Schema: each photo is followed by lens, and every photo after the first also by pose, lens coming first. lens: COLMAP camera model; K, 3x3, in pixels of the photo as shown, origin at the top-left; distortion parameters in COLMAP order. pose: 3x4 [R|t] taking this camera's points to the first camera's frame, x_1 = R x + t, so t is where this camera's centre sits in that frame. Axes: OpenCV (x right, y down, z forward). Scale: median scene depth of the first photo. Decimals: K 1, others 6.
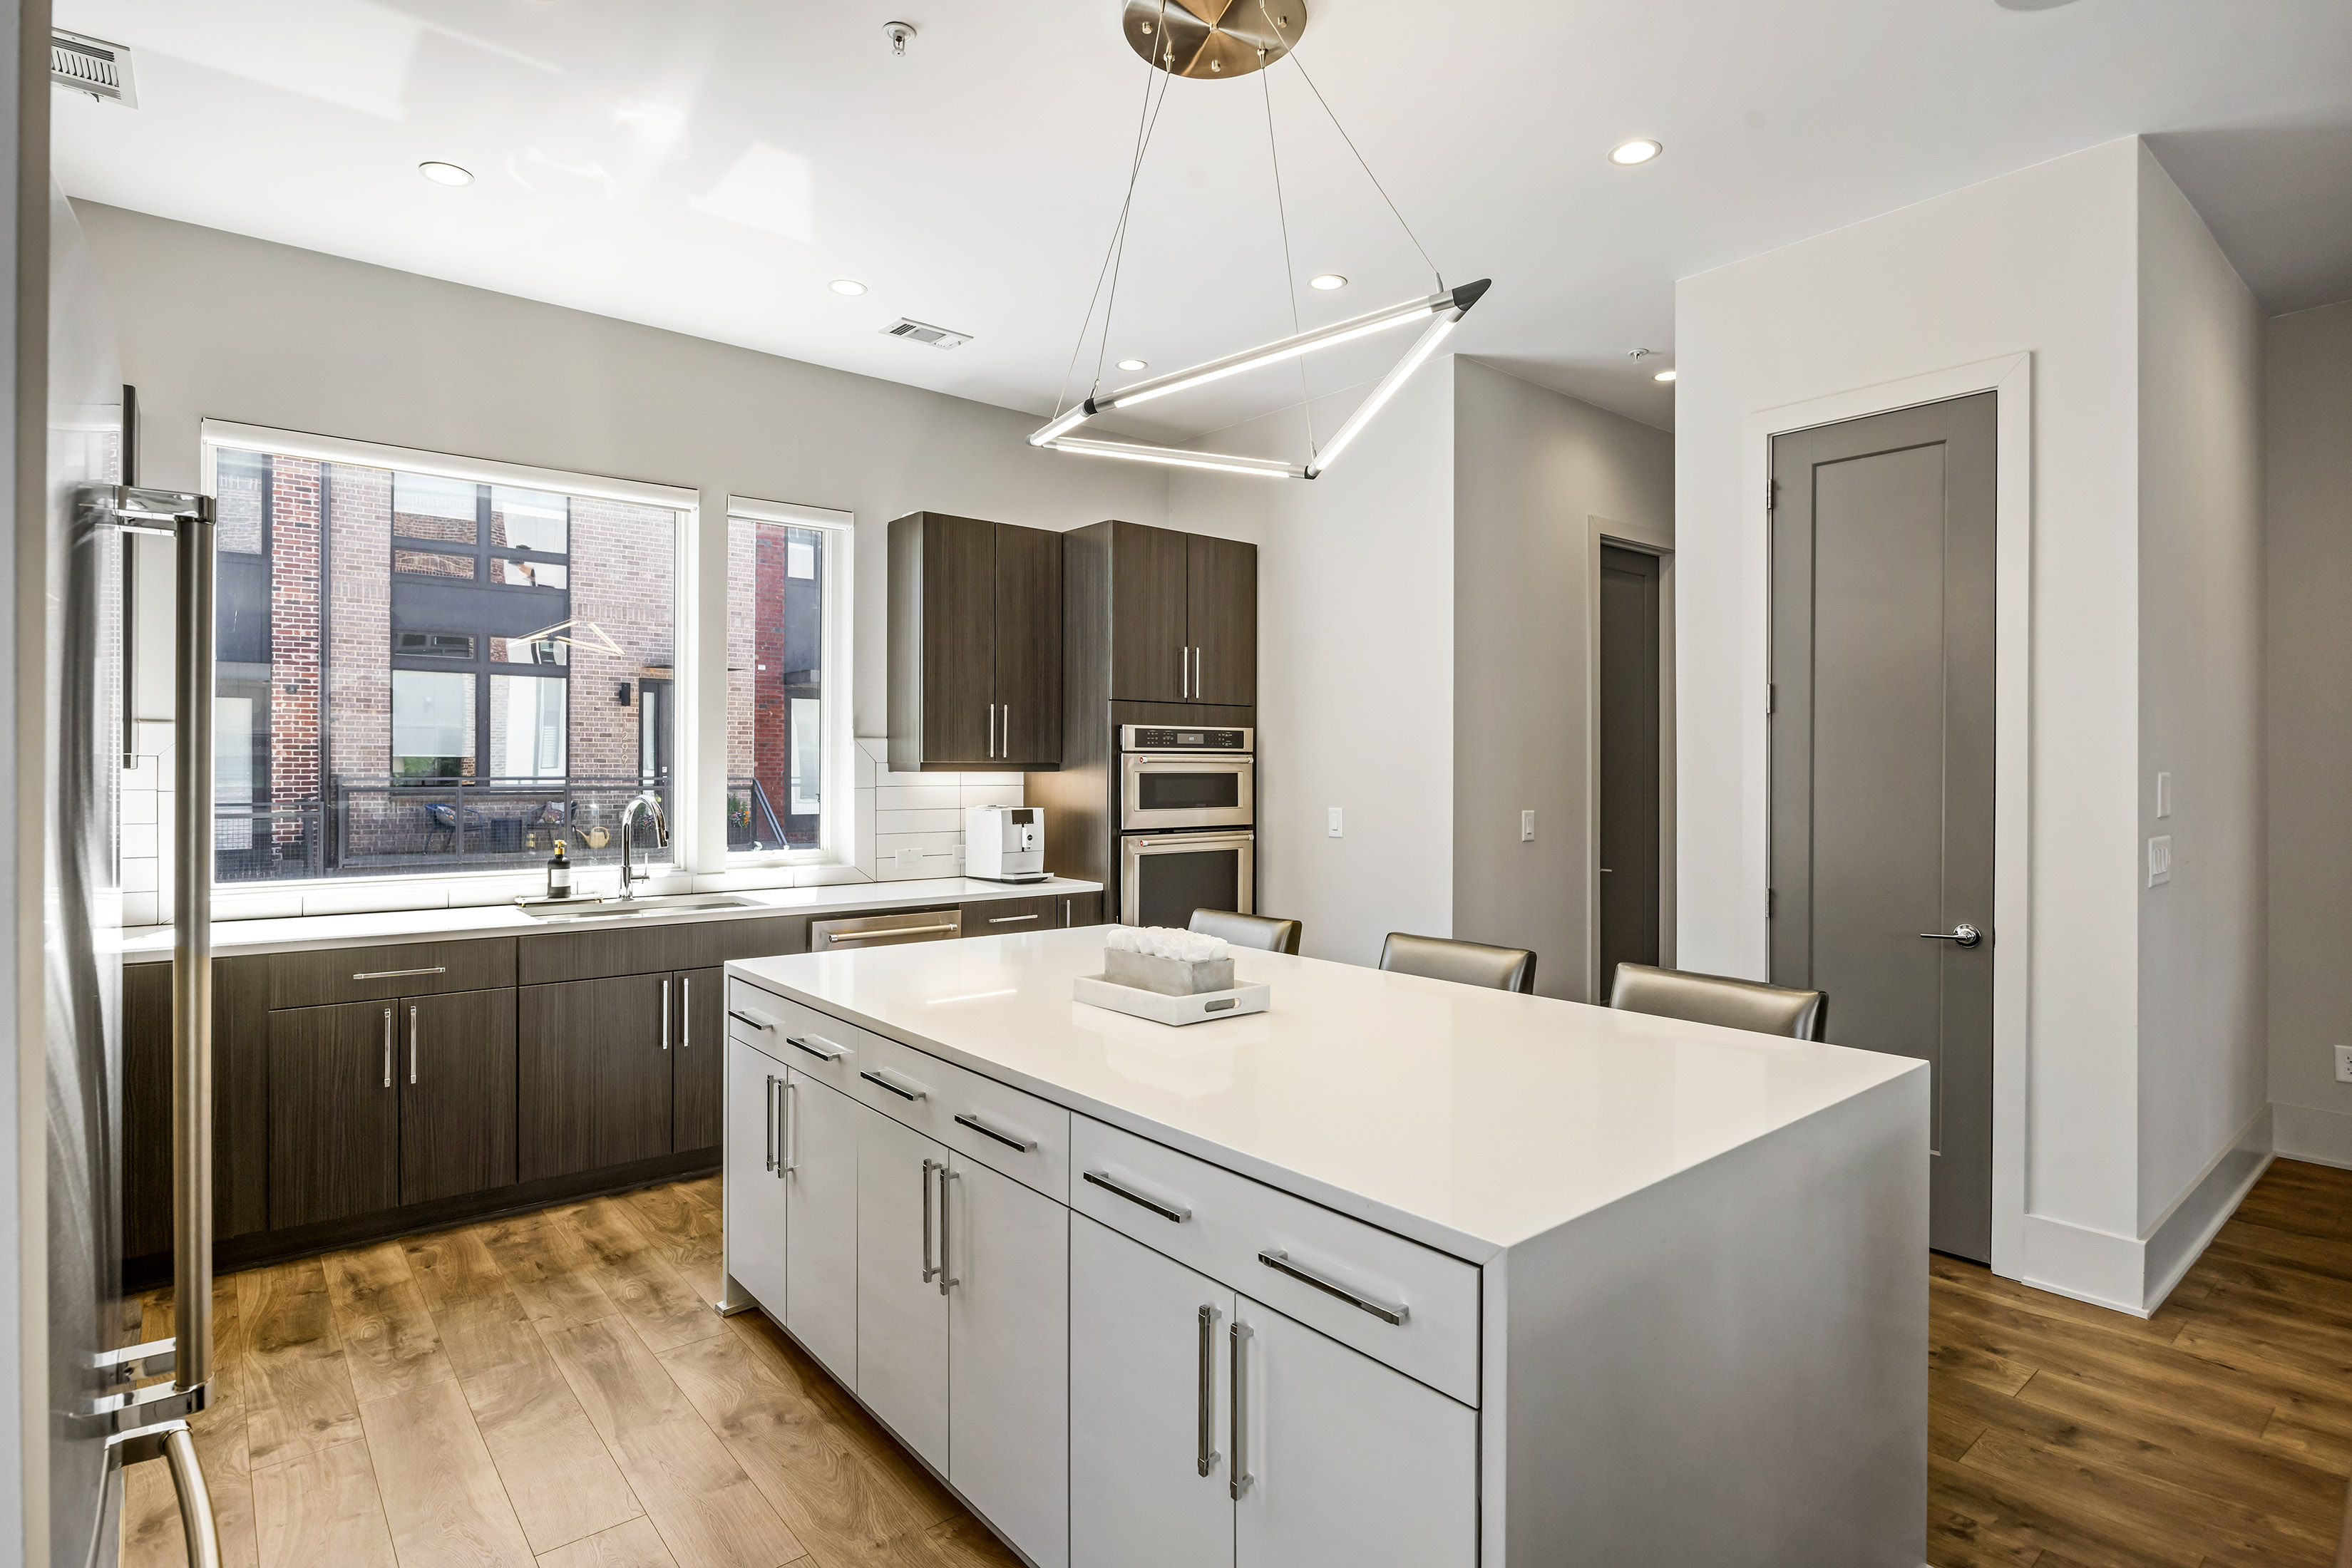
lens RADIAL K [[1176.5, 0, 1163.9], [0, 1176.5, 772.9], [0, 0, 1]] dist [0.000535, -0.000028]
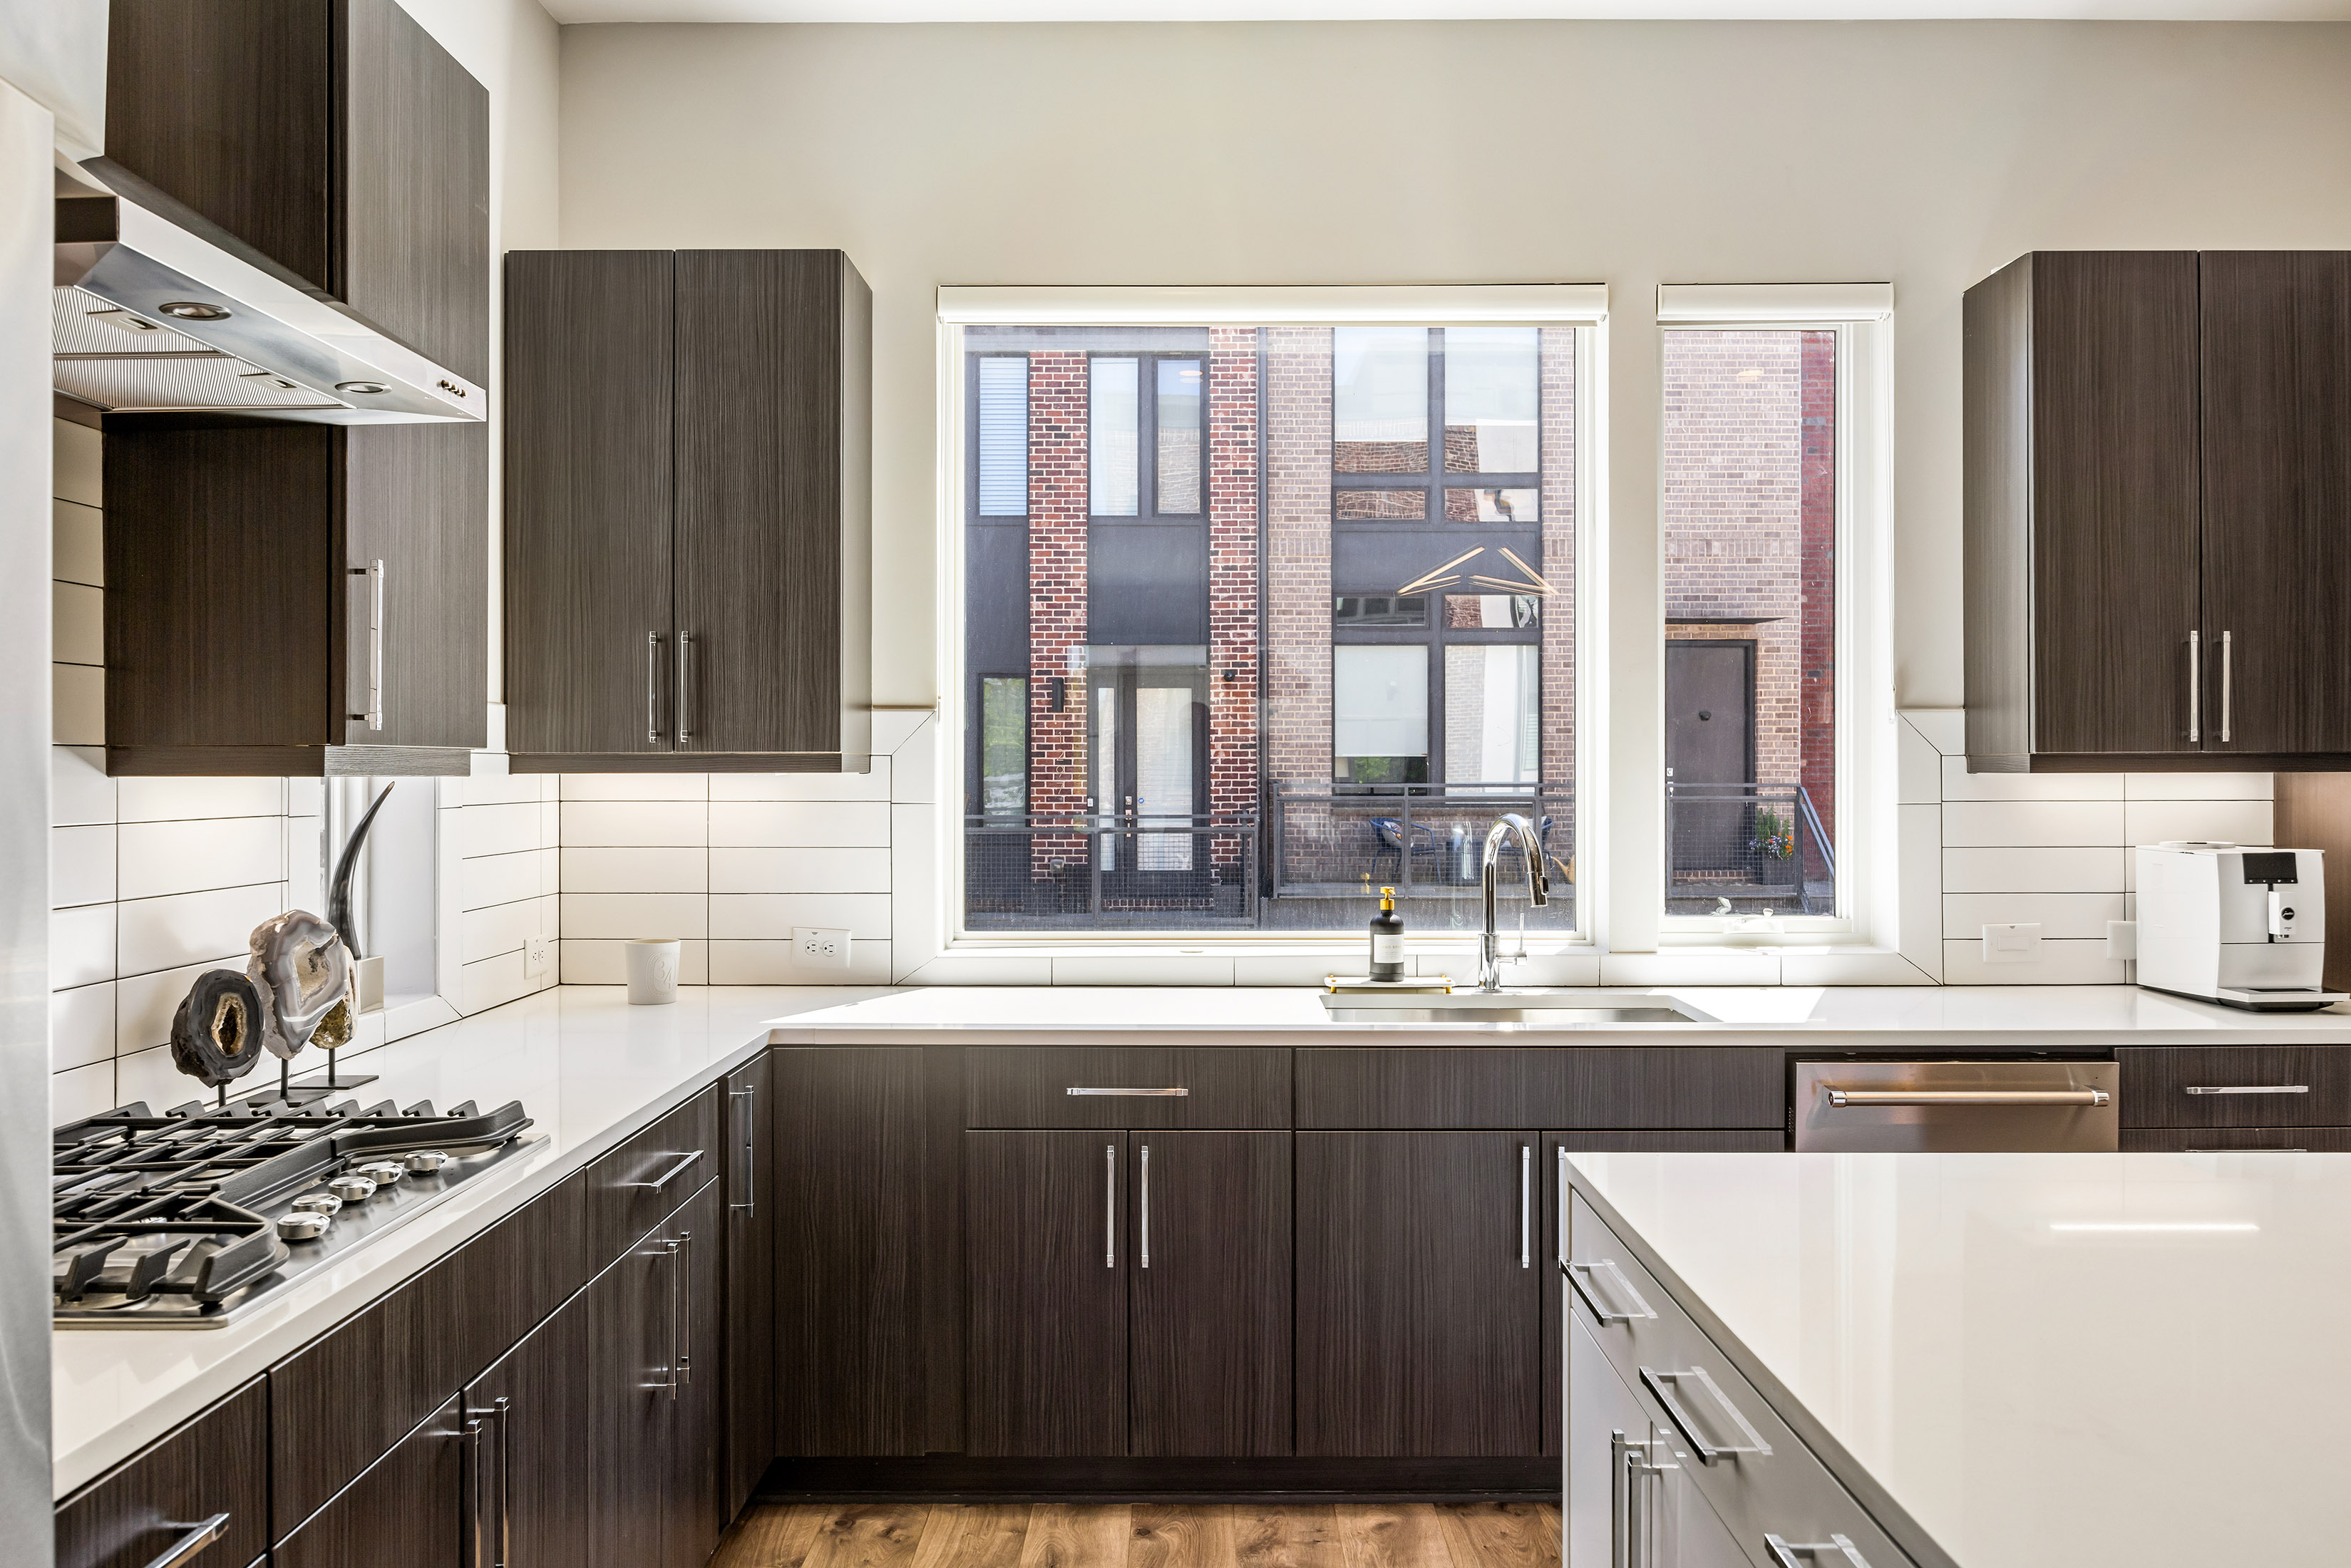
lens RADIAL K [[1725.0, 0, 1202.5], [0, 1725.0, 768.3], [0, 0, 1]] dist [-0.002938, -0.000709]
pose [[0.776416, -0.006280, -0.630189, -0.017729], [0.003292, 0.999977, -0.005909, 0.000237], [0.630212, 0.002513, 0.776419, 0.201533]]
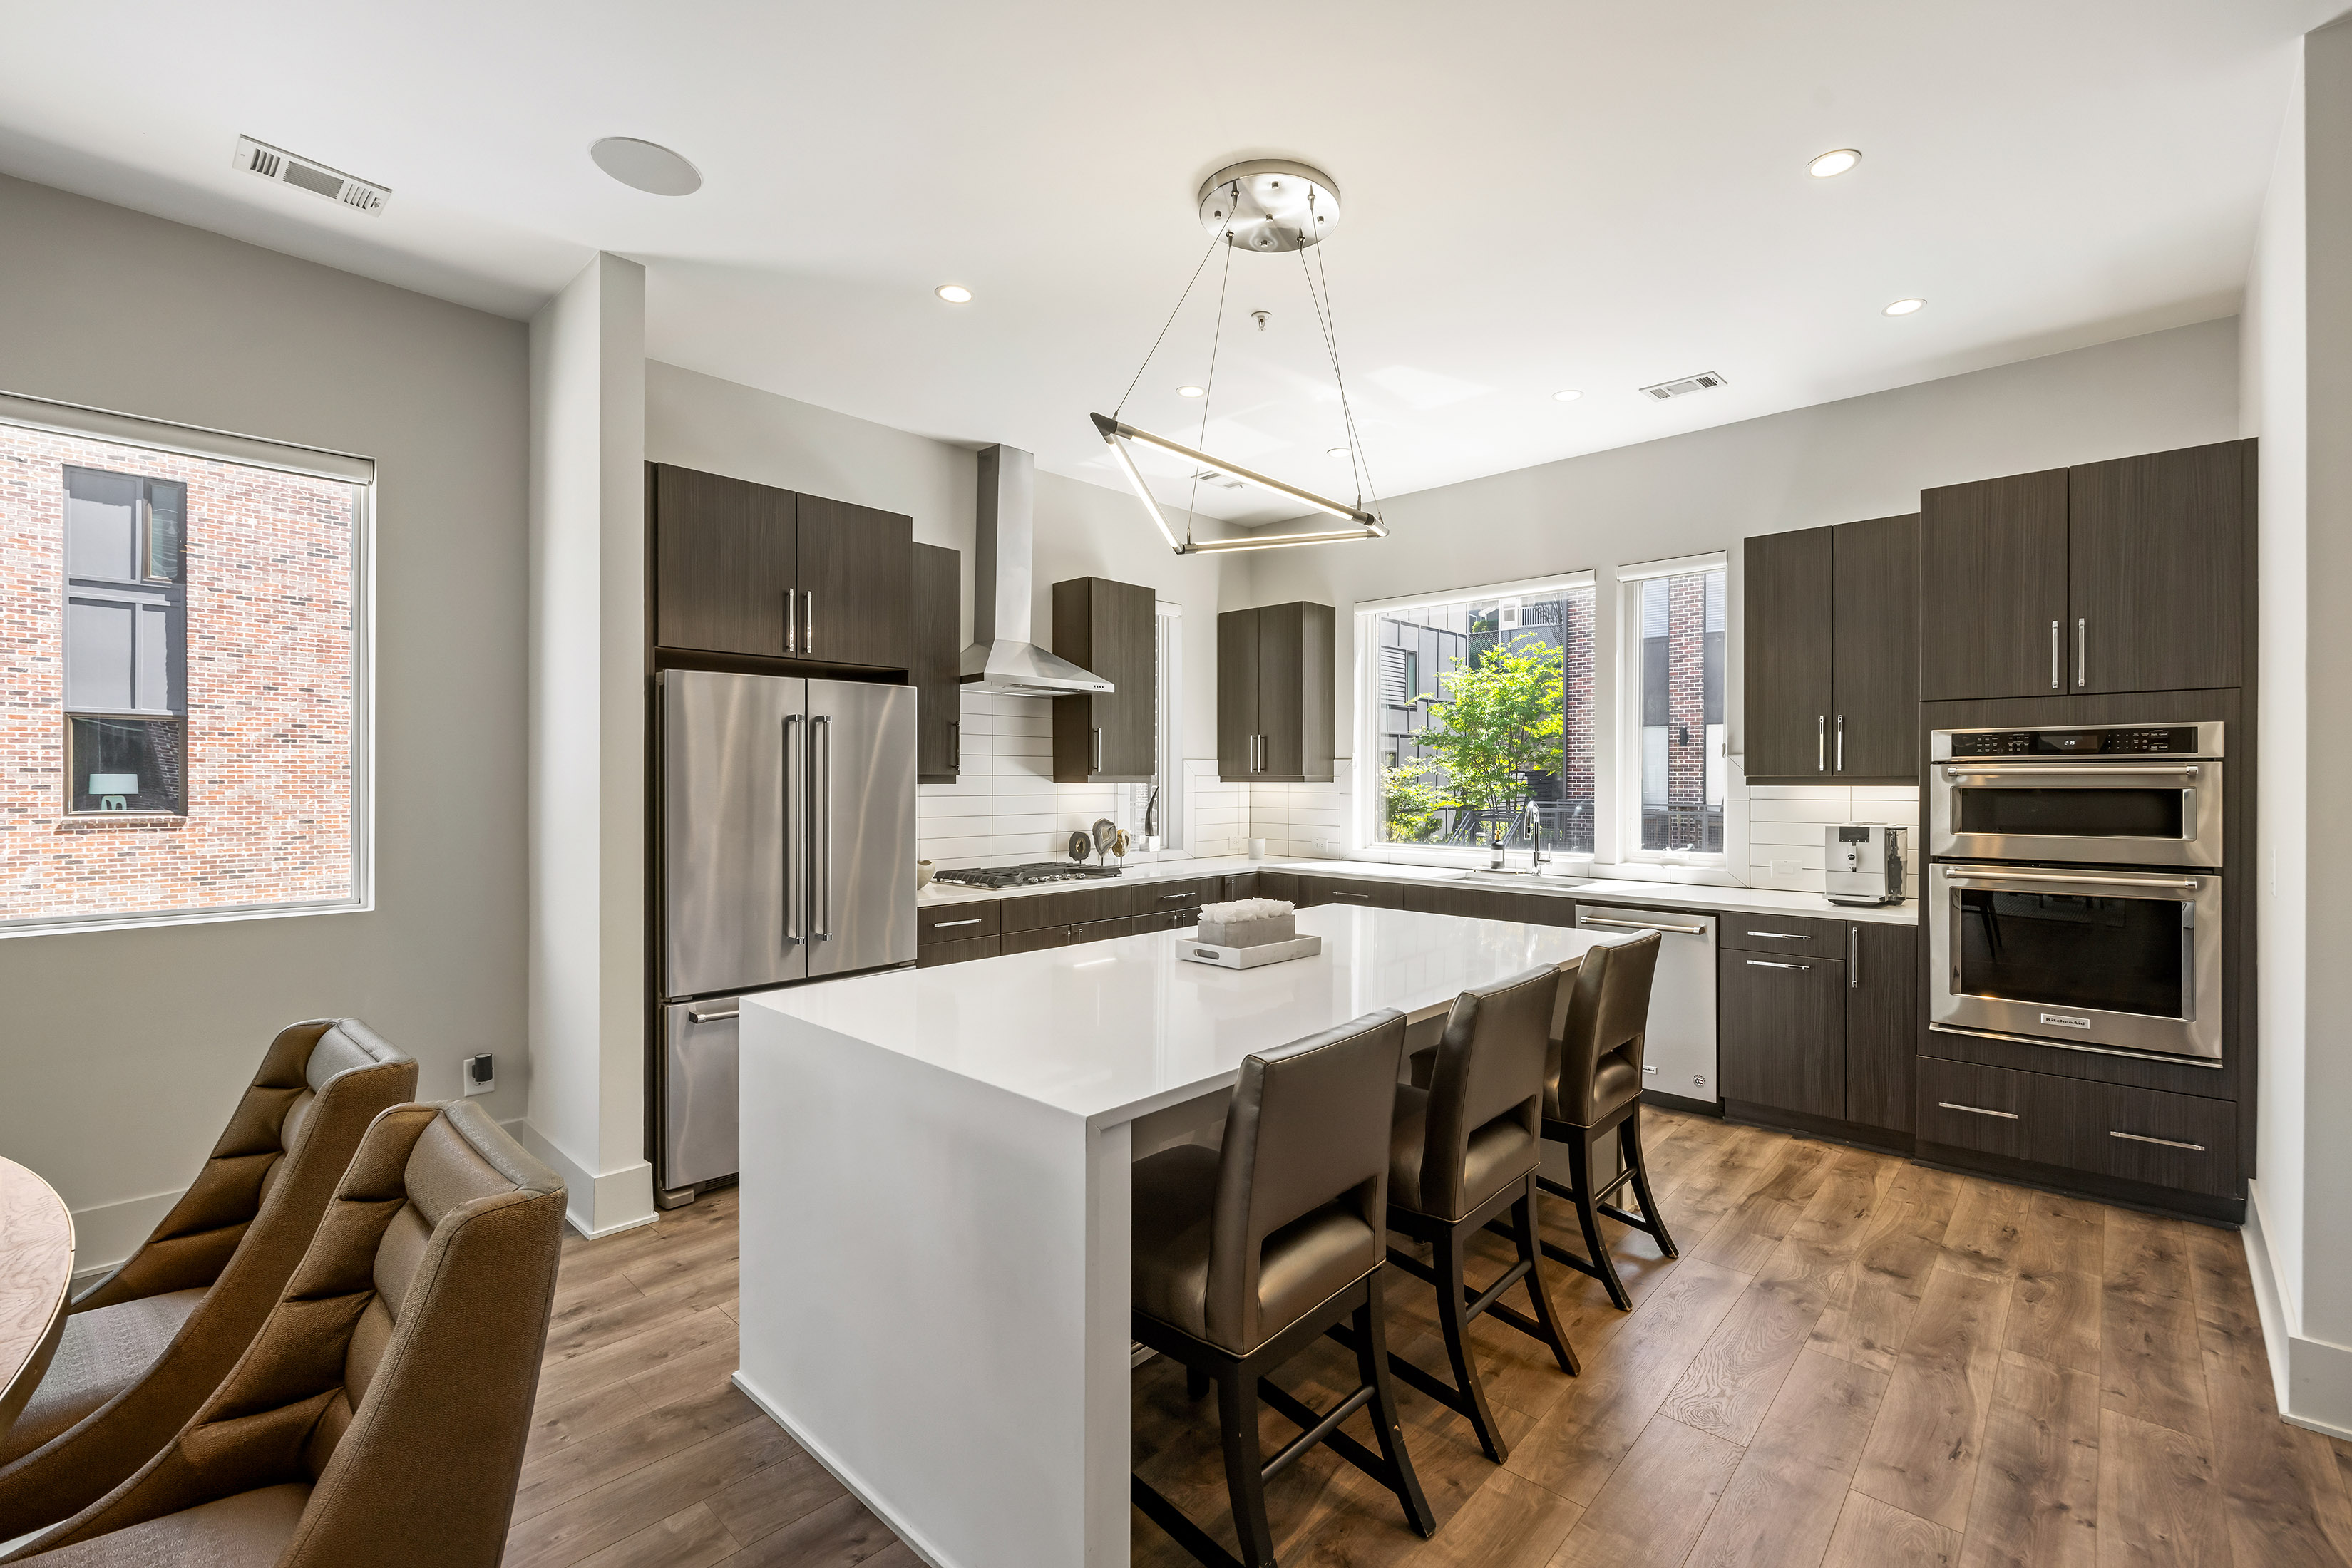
lens RADIAL K [[999.3, 0, 1267.1], [0, 999.3, 784.8], [0, 0, 1]] dist [-0.001142, -0.000246]
pose [[0.178976, 0.002493, -0.983850, 0.574468], [-0.002921, 0.999994, 0.002003, -0.002154], [0.983849, 0.002515, 0.178982, 0.402798]]
